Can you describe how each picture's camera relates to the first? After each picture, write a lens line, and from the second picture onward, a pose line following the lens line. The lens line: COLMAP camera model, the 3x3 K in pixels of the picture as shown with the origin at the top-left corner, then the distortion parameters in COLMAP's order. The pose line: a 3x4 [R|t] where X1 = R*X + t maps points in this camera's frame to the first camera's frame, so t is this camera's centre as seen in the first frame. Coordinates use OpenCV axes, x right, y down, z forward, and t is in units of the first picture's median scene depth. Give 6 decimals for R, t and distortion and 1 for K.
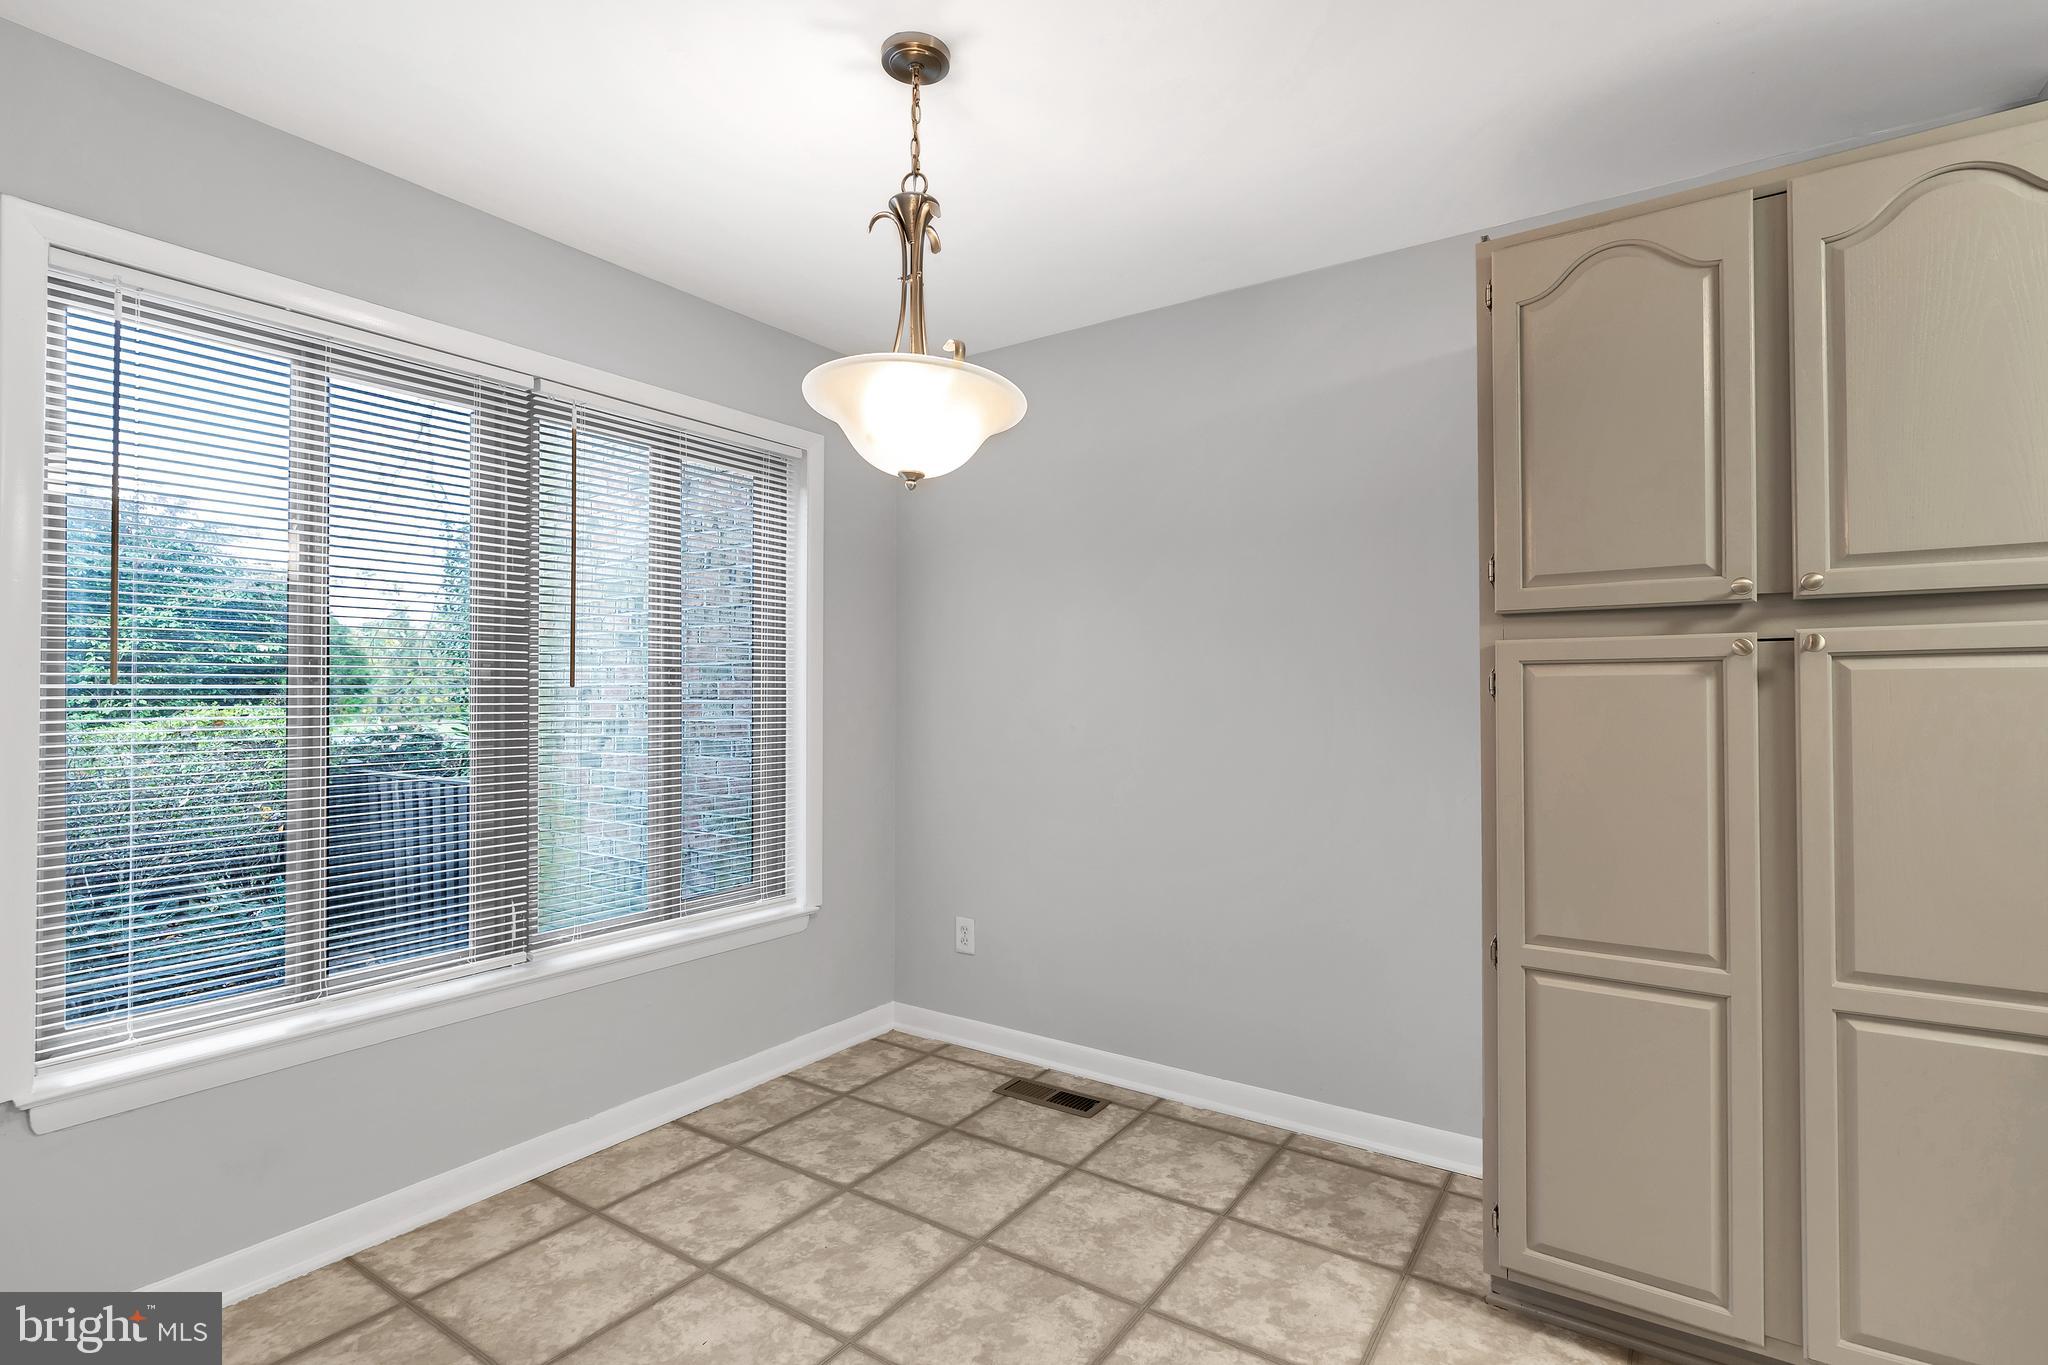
lens RADIAL K [[941.8, 0, 1019.4], [0, 941.8, 675.0], [0, 0, 1]] dist [-0.004805, 0.002852]
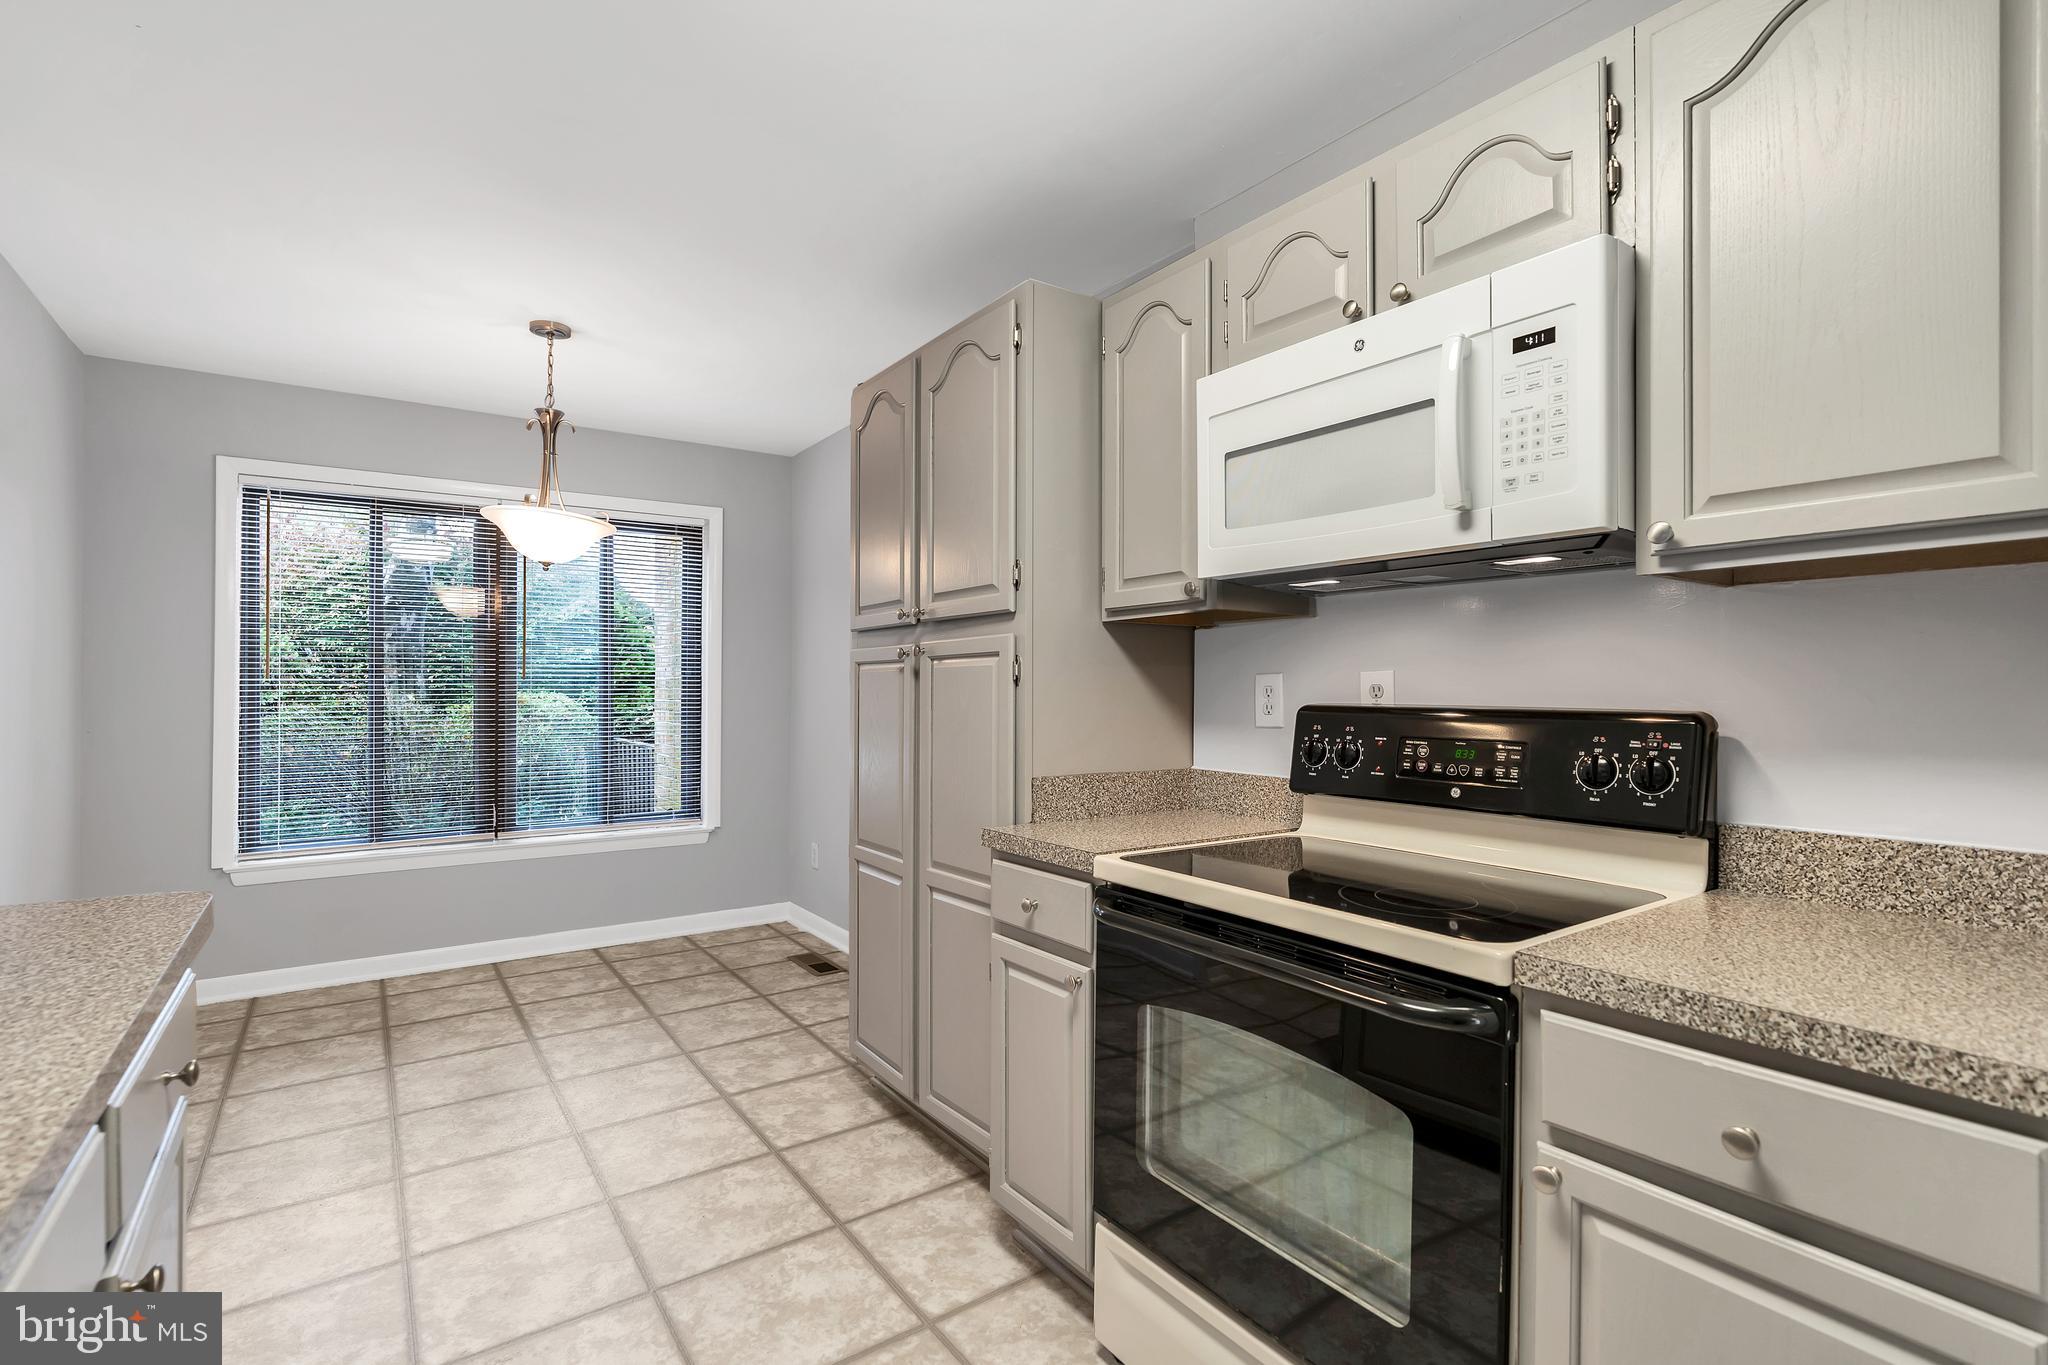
lens RADIAL K [[941.8, 0, 1077.0], [0, 941.8, 707.8], [0, 0, 1]] dist [-0.004805, 0.002852]
pose [[0.935412, 0.003603, -0.353542, 1.372563], [0.012905, 0.998934, 0.044323, -0.011372], [0.353324, -0.046022, 0.934368, -0.299665]]
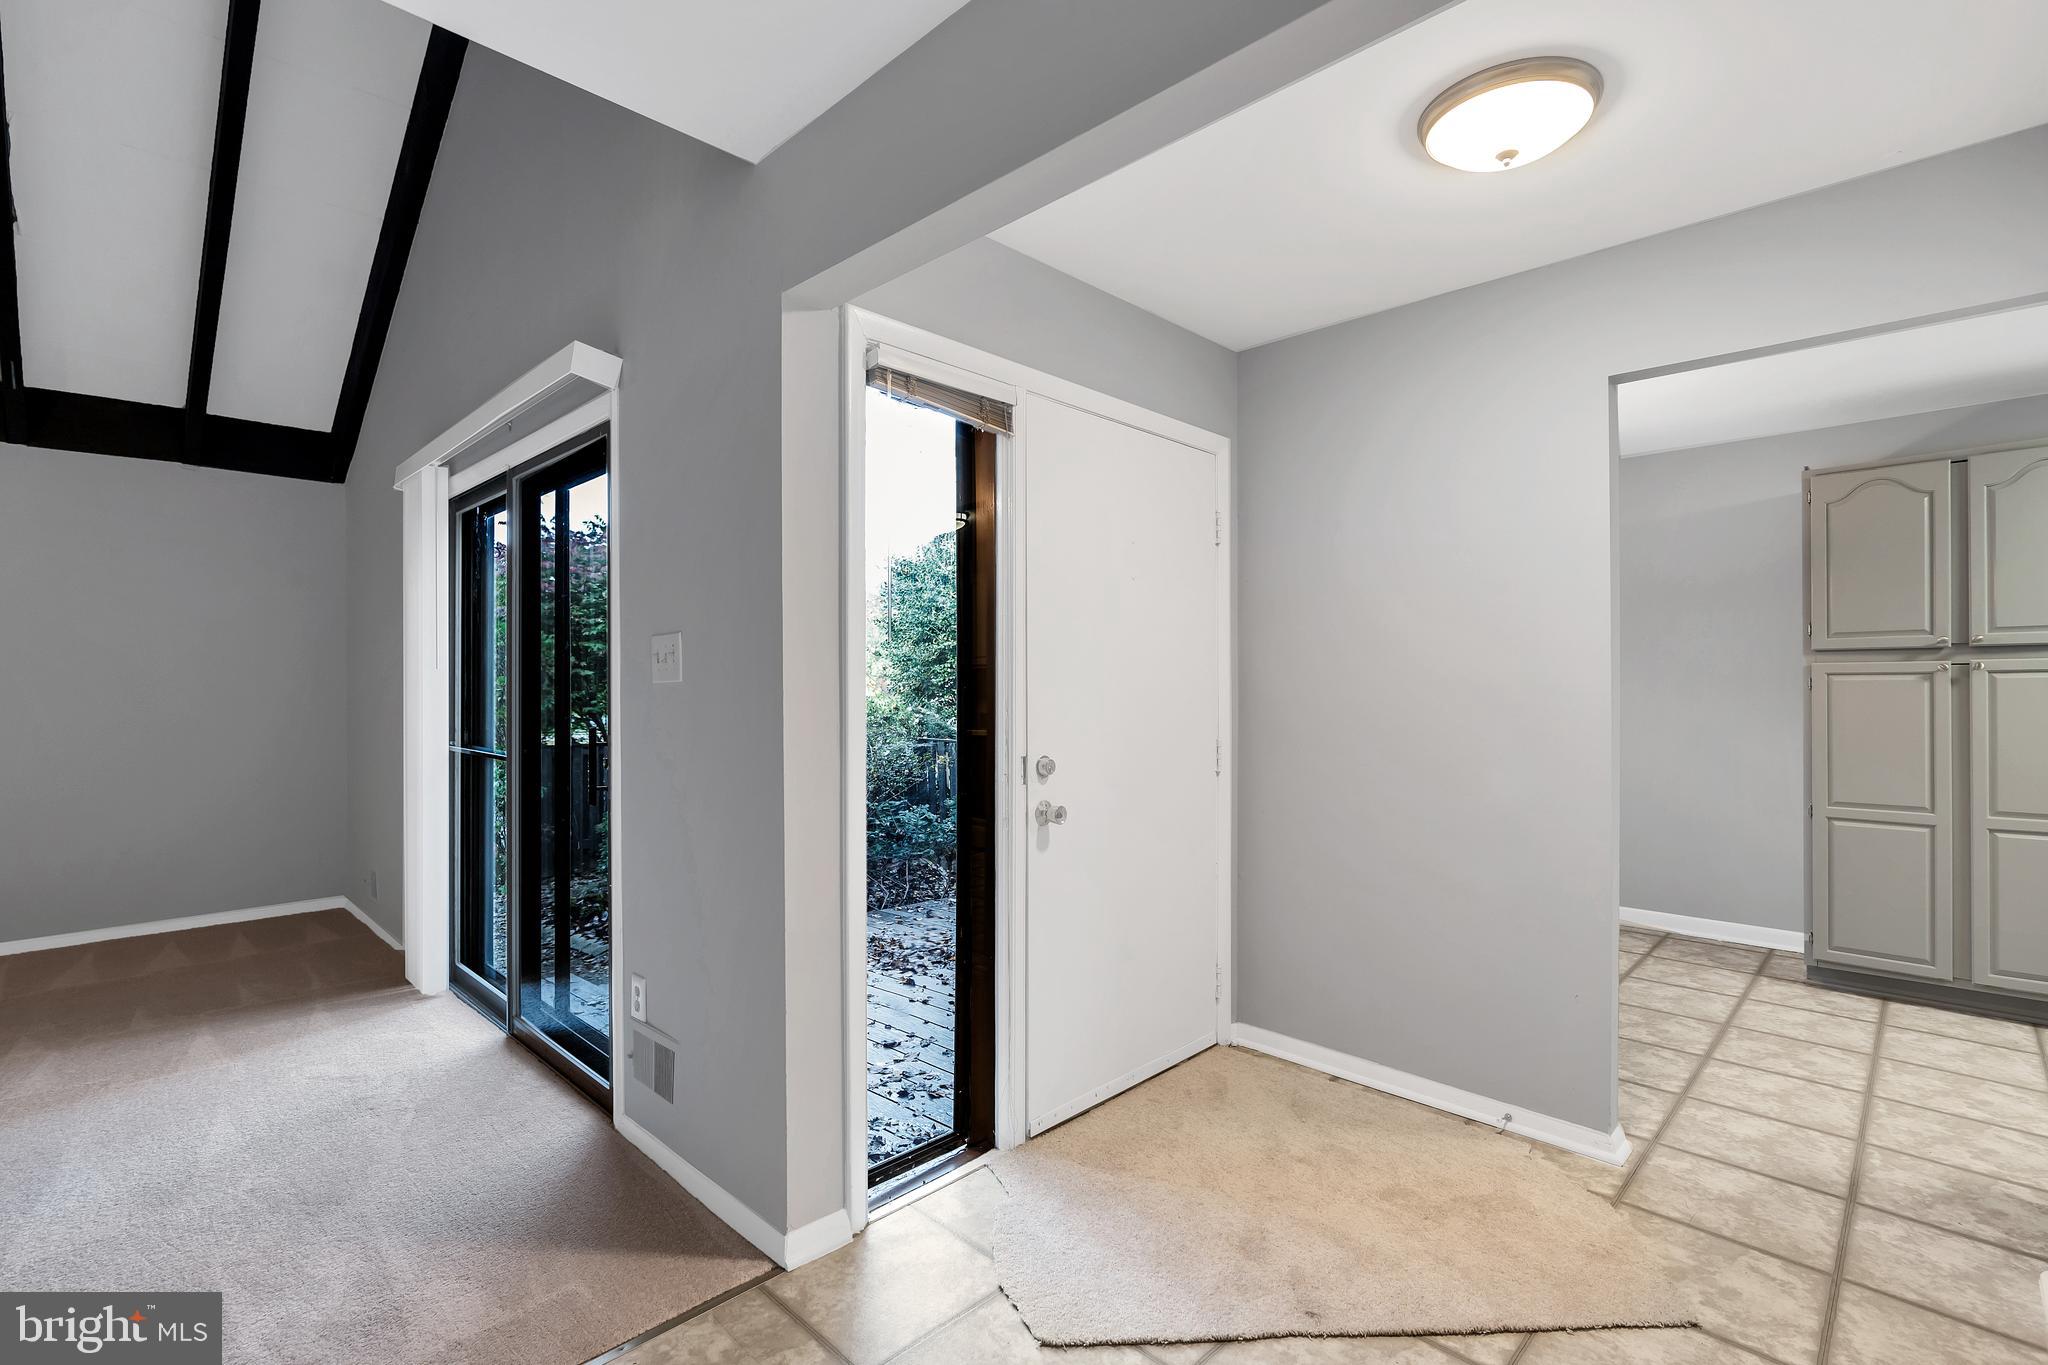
lens RADIAL K [[941.8, 0, 1019.4], [0, 941.8, 675.5], [0, 0, 1]] dist [-0.004805, 0.002852]
pose [[0.987457, -0.001196, -0.157886, -0.886847], [0.002583, 0.999960, 0.008579, -0.030945], [0.157869, -0.008880, 0.987420, -1.317165]]
